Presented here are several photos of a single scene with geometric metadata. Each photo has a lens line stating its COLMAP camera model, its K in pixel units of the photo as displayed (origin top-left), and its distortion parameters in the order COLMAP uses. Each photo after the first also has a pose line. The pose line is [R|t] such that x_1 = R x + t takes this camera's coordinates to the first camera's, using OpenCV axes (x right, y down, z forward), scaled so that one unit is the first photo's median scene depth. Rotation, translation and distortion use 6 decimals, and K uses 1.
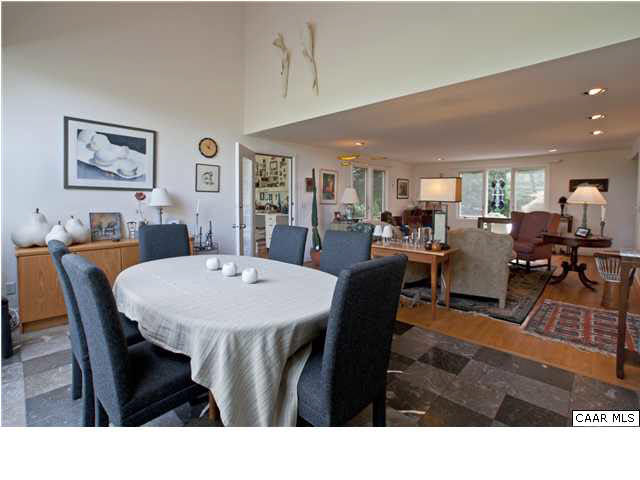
lens RADIAL K [[306.2, 0, 321.0], [0, 306.2, 215.9], [0, 0, 1]] dist [-0.000337, 0.000944]
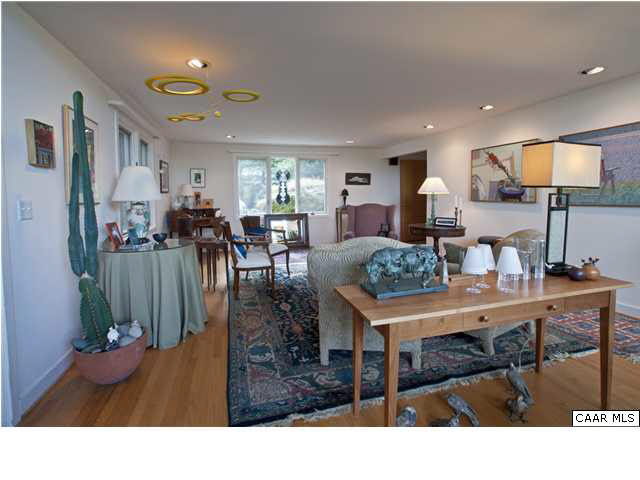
lens RADIAL K [[306.2, 0, 321.0], [0, 306.2, 215.9], [0, 0, 1]] dist [-0.000337, 0.000944]
pose [[0.504248, -0.070645, 0.860664, -0.150453], [0.060925, 0.997075, 0.046146, -0.025353], [-0.861407, 0.029167, 0.507077, 0.546513]]
